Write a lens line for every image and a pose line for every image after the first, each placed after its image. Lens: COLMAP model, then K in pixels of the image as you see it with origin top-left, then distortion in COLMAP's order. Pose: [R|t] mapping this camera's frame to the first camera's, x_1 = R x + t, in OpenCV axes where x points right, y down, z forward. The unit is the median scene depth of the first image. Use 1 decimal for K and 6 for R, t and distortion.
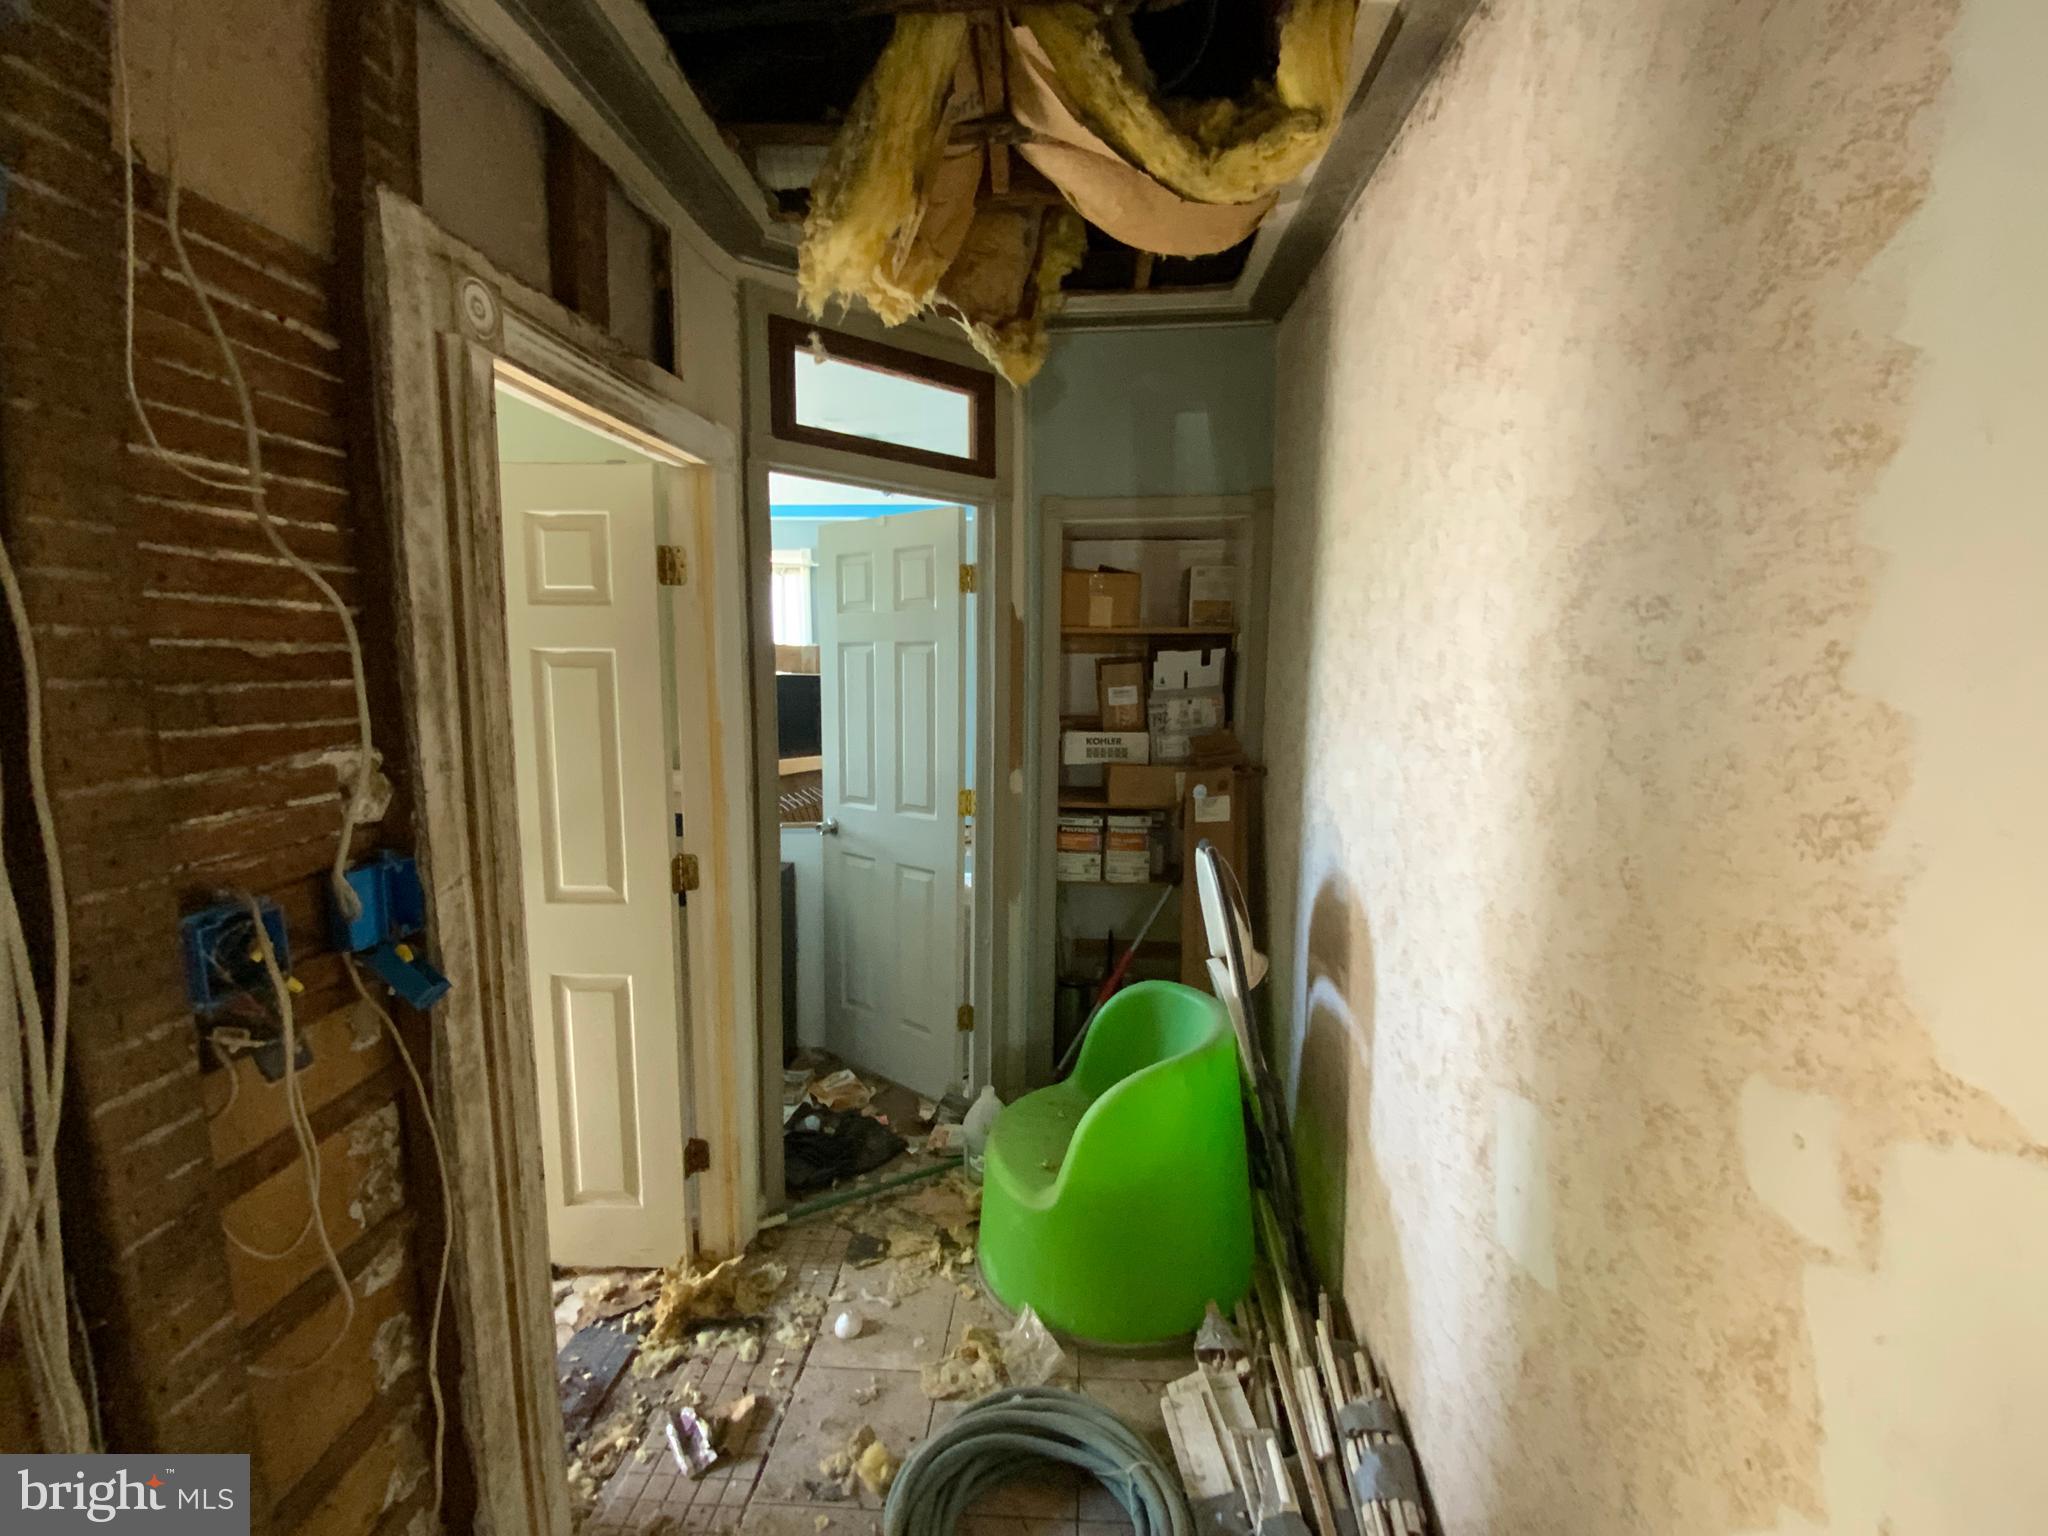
lens RADIAL K [[827.7, 0, 1024.0], [0, 827.7, 768.0], [0, 0, 1]] dist [0.011110, -0.011916]
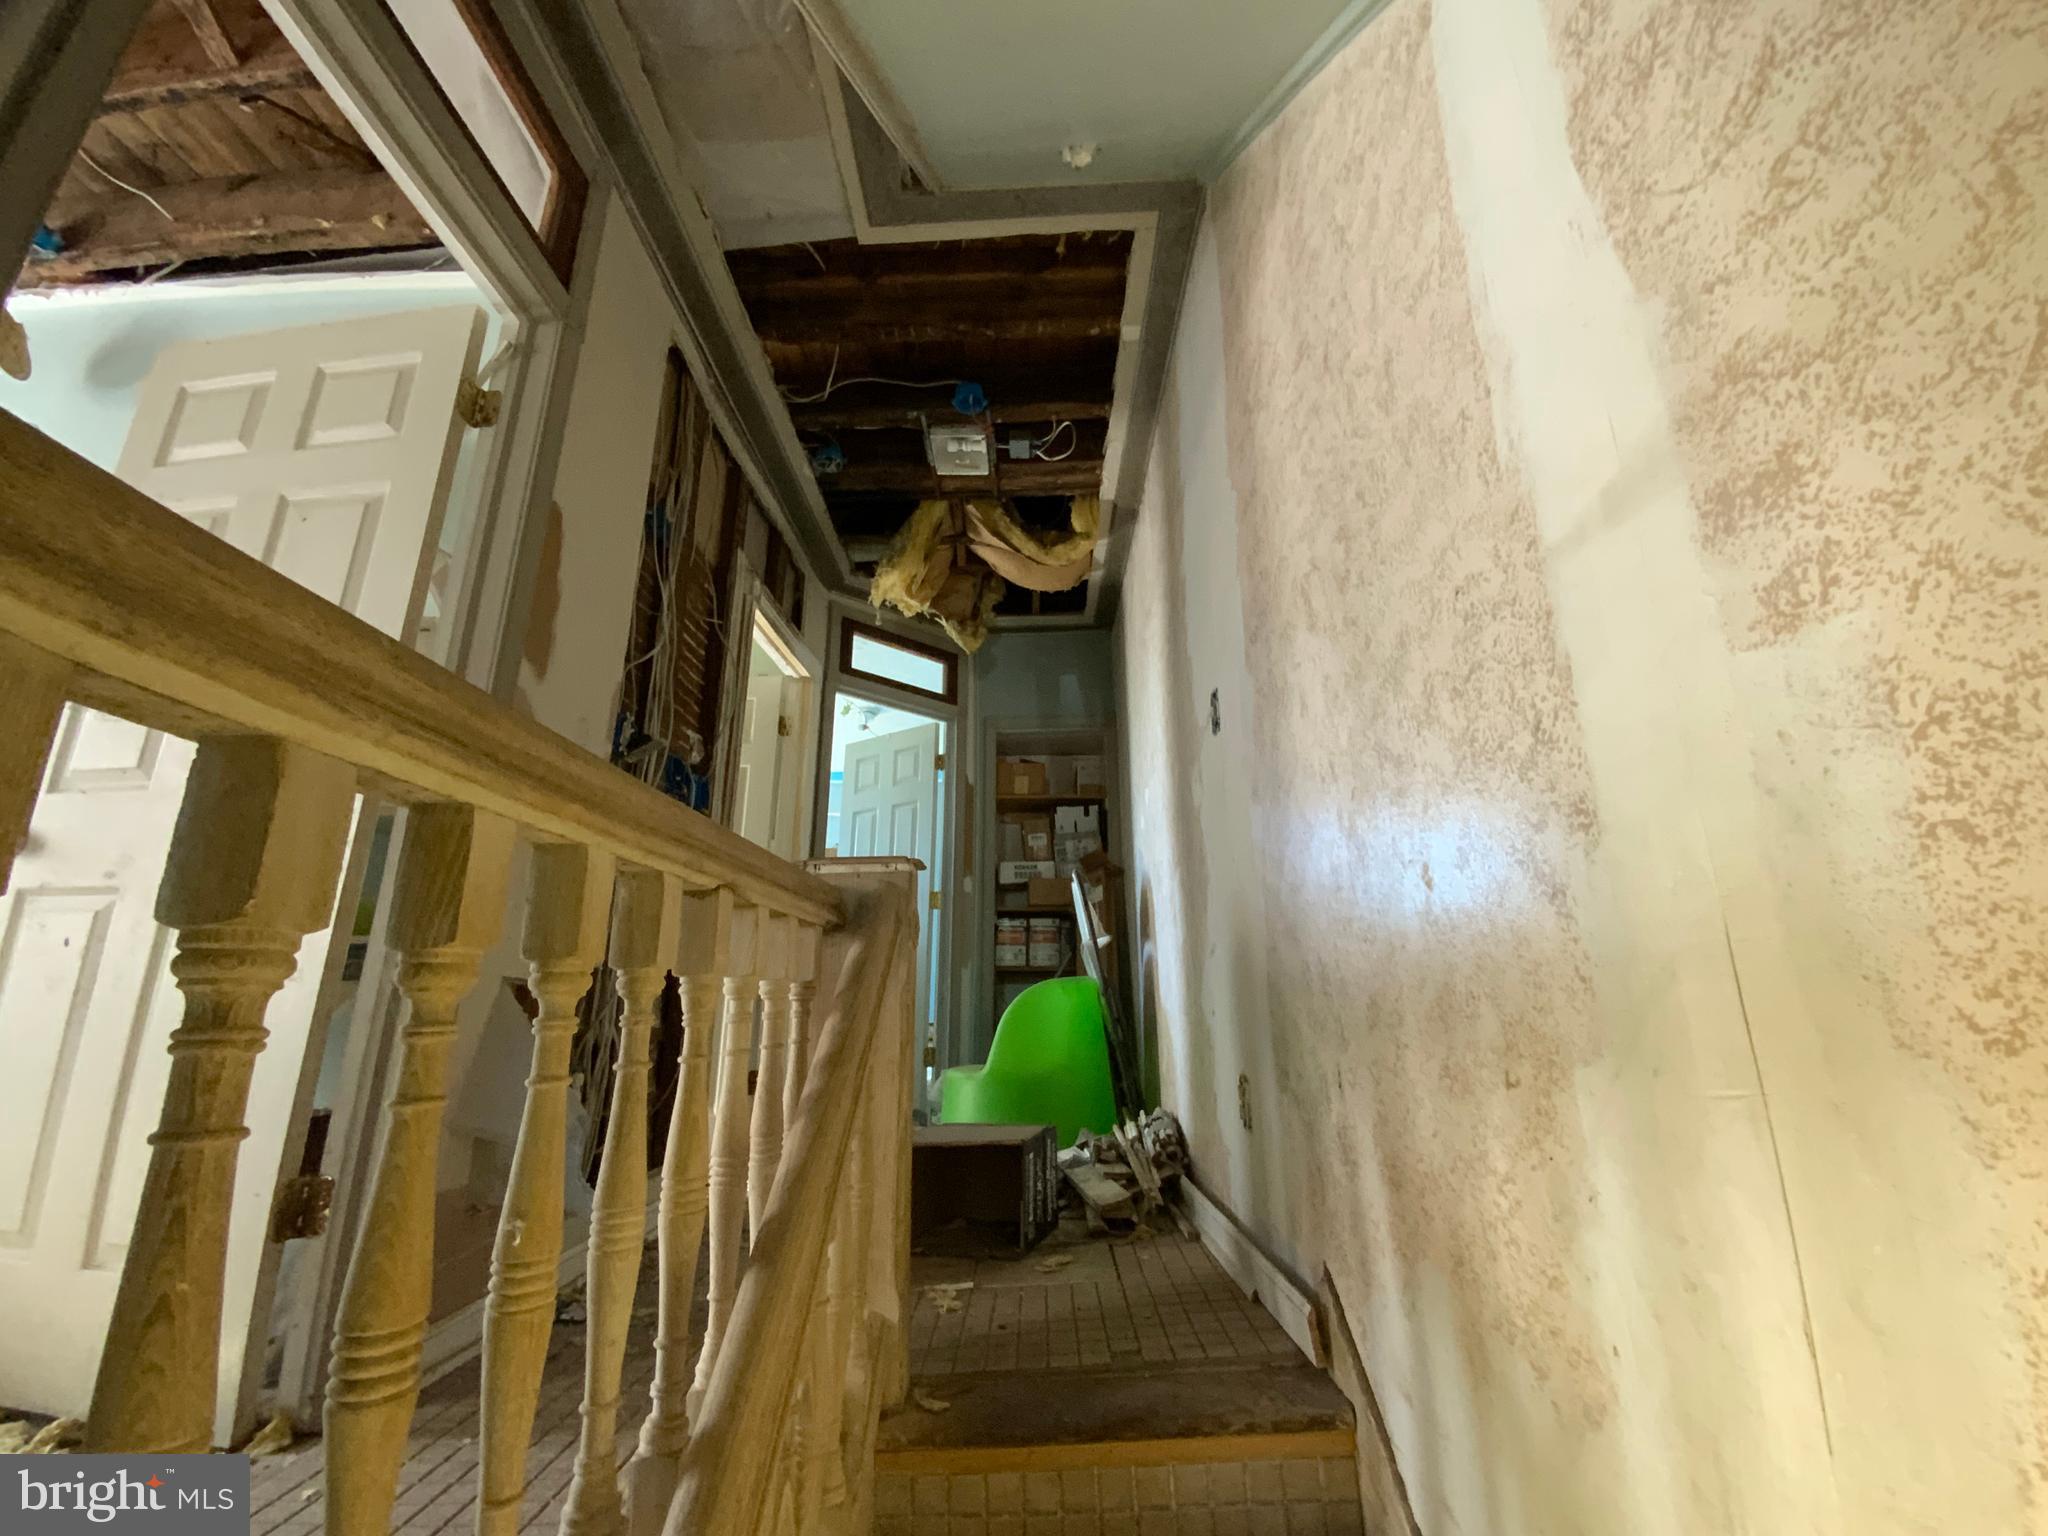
lens RADIAL K [[827.7, 0, 1024.0], [0, 827.7, 768.0], [0, 0, 1]] dist [0.011110, -0.011916]
pose [[0.998903, 0.000865, 0.046814, 0.028962], [0.017843, 0.917353, -0.397674, 0.562628], [-0.043289, 0.398073, 0.916332, -0.664430]]
